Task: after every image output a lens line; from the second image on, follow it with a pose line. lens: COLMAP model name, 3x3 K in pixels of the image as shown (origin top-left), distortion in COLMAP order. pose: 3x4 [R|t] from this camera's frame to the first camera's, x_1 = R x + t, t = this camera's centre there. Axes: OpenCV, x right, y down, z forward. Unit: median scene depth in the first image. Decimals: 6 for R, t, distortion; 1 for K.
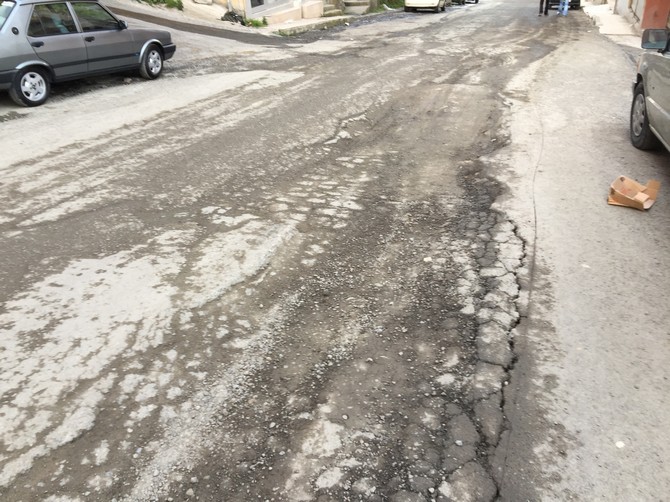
lens RADIAL K [[558.2, 0, 332.0], [0, 558.2, 253.3], [0, 0, 1]] dist [0.065292, -0.080440]
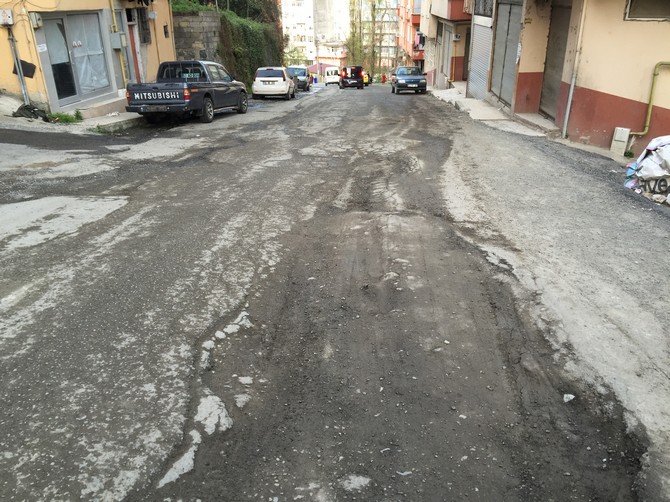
lens RADIAL K [[558.2, 0, 338.7], [0, 558.2, 251.0], [0, 0, 1]] dist [0.065292, -0.080440]
pose [[0.961320, -0.091085, 0.259939, 0.008388], [0.125691, 0.984816, -0.119749, -0.143170], [-0.245084, 0.147789, 0.958171, 0.310923]]
